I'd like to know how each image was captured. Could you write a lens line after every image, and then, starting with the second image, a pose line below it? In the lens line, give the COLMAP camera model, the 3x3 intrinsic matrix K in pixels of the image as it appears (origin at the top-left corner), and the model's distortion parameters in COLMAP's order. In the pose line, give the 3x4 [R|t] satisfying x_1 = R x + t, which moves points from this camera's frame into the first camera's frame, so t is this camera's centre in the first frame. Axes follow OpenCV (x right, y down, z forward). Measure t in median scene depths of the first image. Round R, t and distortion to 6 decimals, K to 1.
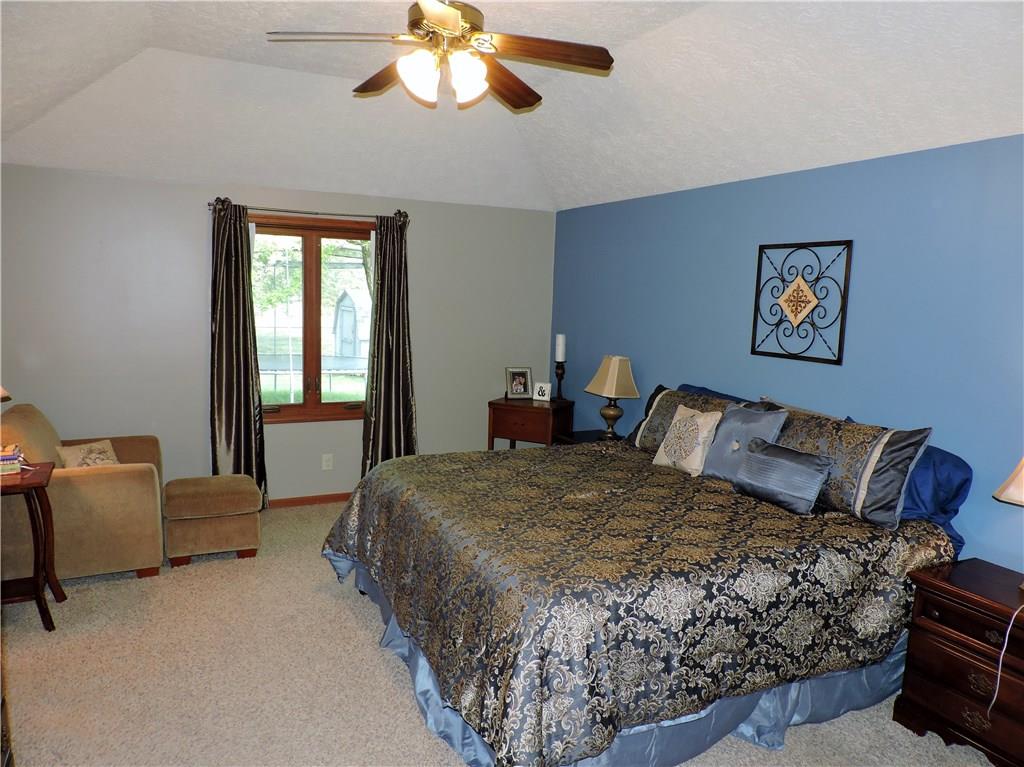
lens RADIAL K [[735.2, 0, 512.9], [0, 735.2, 381.2], [0, 0, 1]] dist [-0.004896, 0.004263]
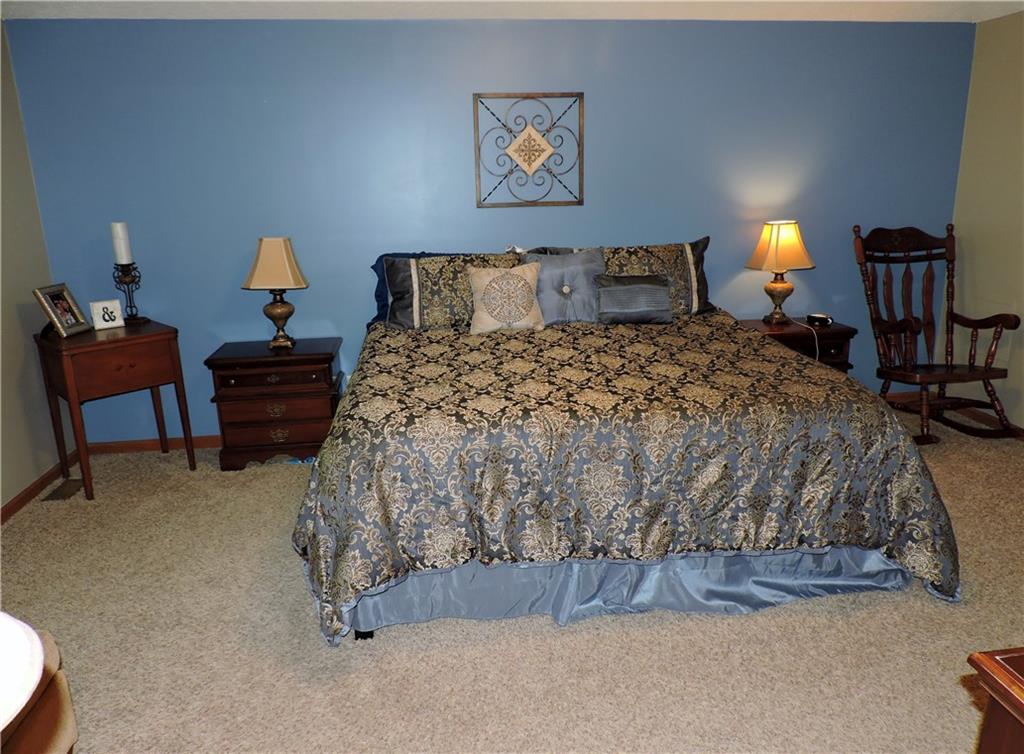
lens RADIAL K [[735.2, 0, 513.6], [0, 735.2, 379.8], [0, 0, 1]] dist [-0.004896, 0.004263]
pose [[0.321944, -0.283693, 0.903255, -0.656828], [0.147685, 0.957420, 0.248067, -0.056547], [-0.935169, 0.053533, 0.350132, 0.647755]]
